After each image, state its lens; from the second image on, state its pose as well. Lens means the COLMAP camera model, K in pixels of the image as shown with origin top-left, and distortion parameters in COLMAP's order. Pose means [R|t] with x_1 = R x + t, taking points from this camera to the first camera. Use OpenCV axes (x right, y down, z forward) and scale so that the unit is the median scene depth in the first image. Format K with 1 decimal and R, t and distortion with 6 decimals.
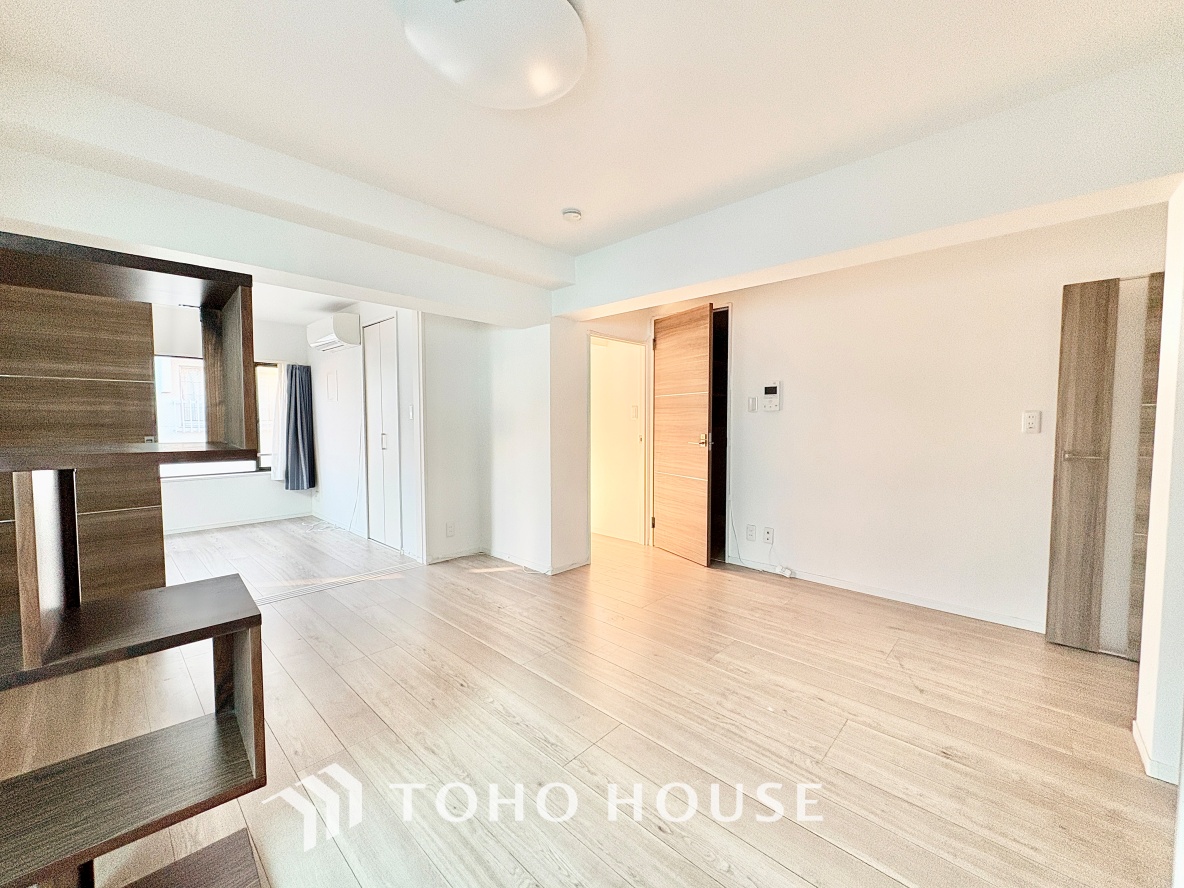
lens RADIAL K [[469.8, 0, 591.7], [0, 469.8, 444.7], [0, 0, 1]] dist [0.000070, 0.000199]
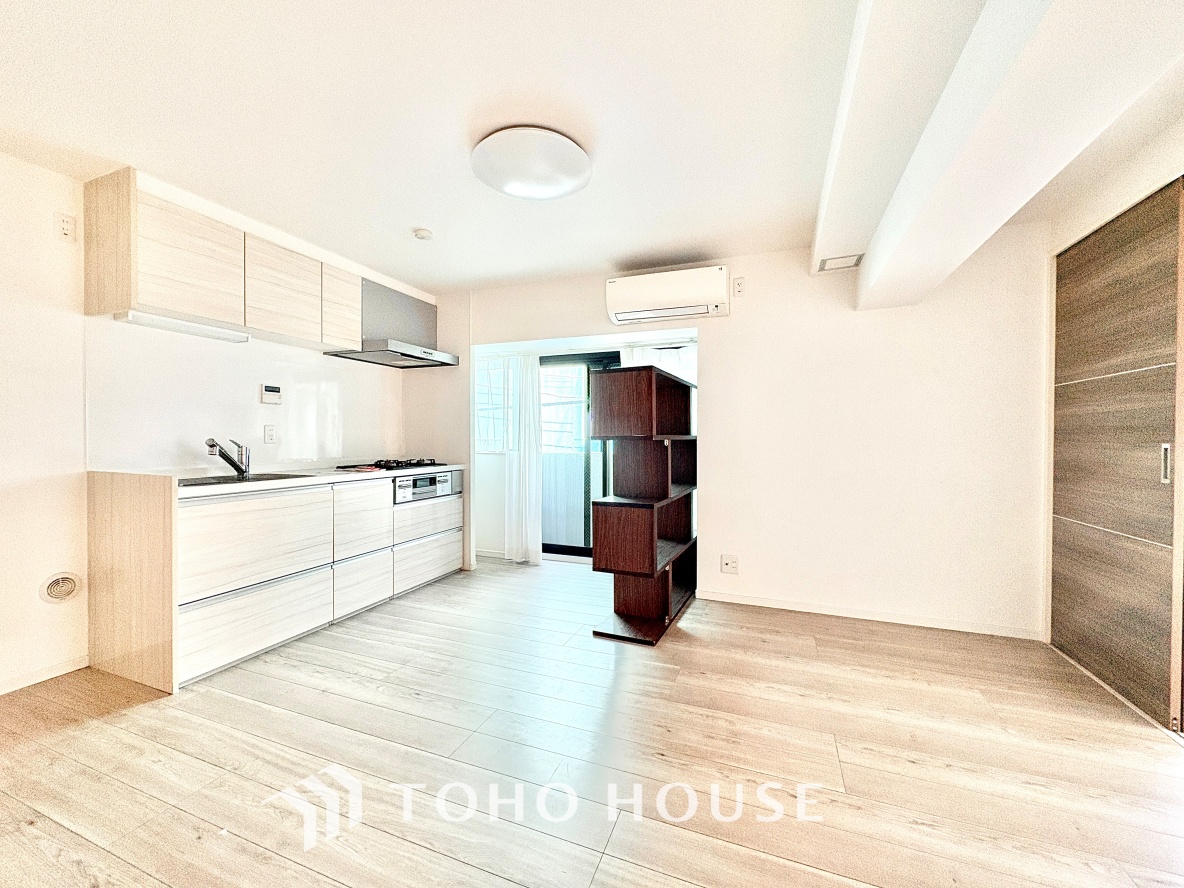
lens RADIAL K [[469.8, 0, 591.5], [0, 469.8, 443.5], [0, 0, 1]] dist [0.000070, 0.000199]
pose [[-0.926864, 0.003921, -0.375376, 0.108381], [-0.020617, 0.997904, 0.061332, -0.046067], [0.374830, 0.064585, -0.924841, 1.423802]]
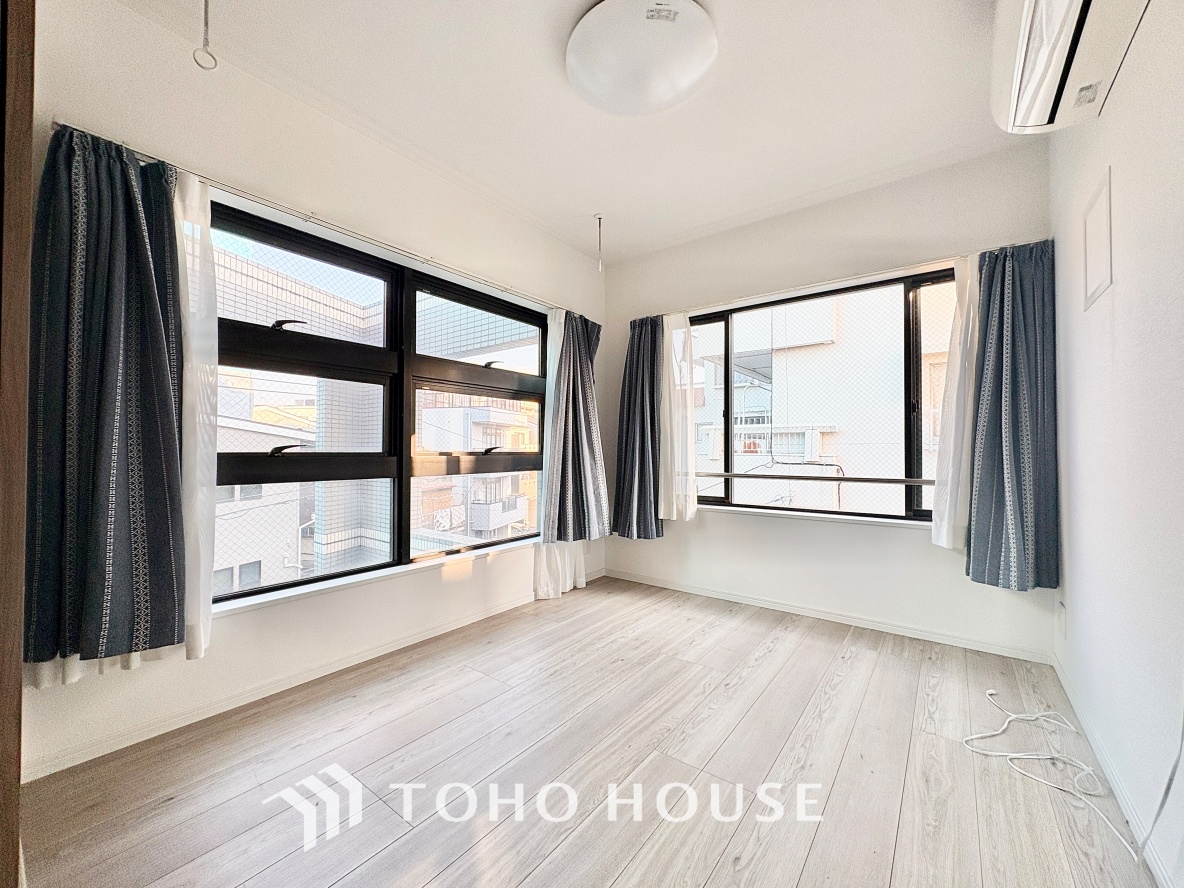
lens RADIAL K [[469.8, 0, 591.1], [0, 469.8, 444.3], [0, 0, 1]] dist [0.000070, 0.000199]
pose [[0.103754, -0.012678, -0.994522, -0.669366], [-0.054999, 0.998316, -0.018464, 0.025401], [0.993081, 0.056613, 0.102882, 1.471288]]
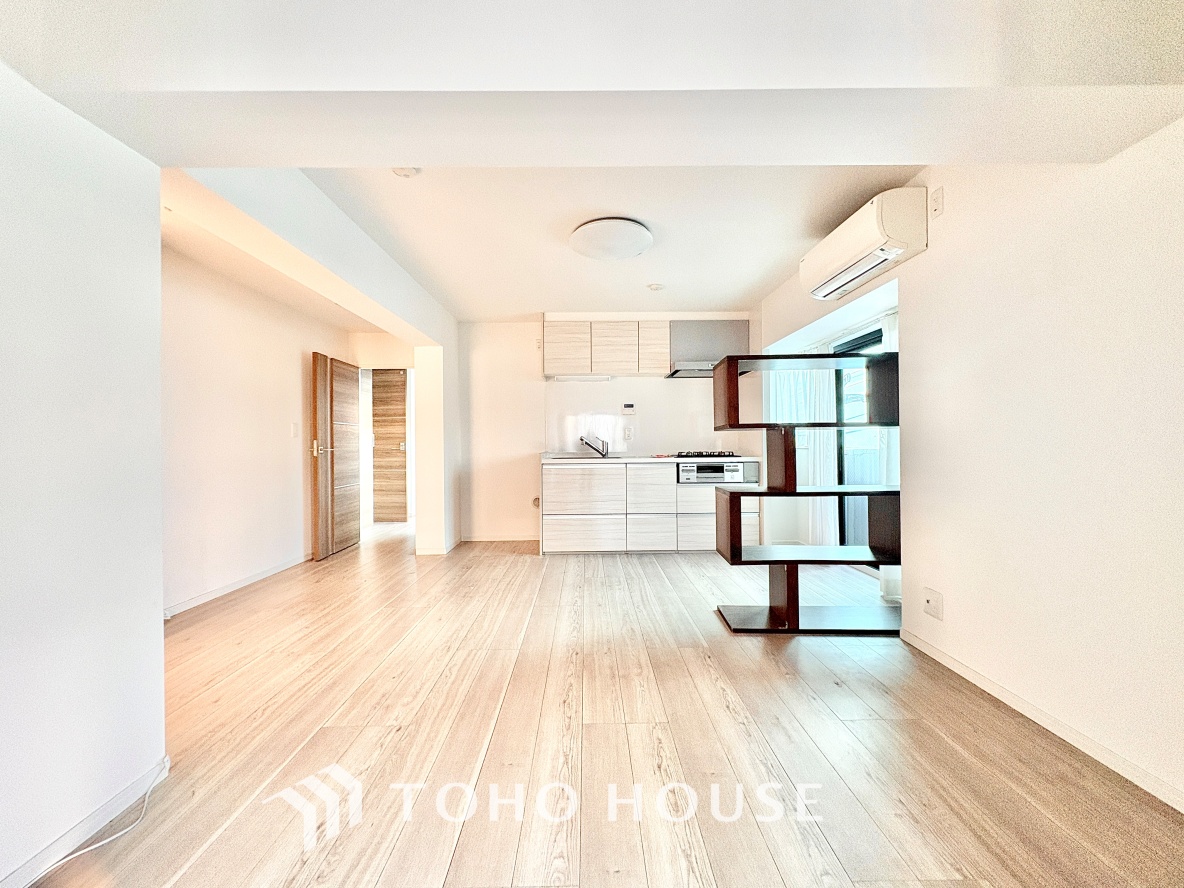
lens RADIAL K [[469.8, 0, 590.7], [0, 469.8, 444.8], [0, 0, 1]] dist [0.000070, 0.000199]
pose [[-0.692397, 0.005760, 0.721493, -0.940405], [0.047735, 0.998143, 0.037841, -0.011687], [-0.719936, 0.060642, -0.691386, 1.470540]]
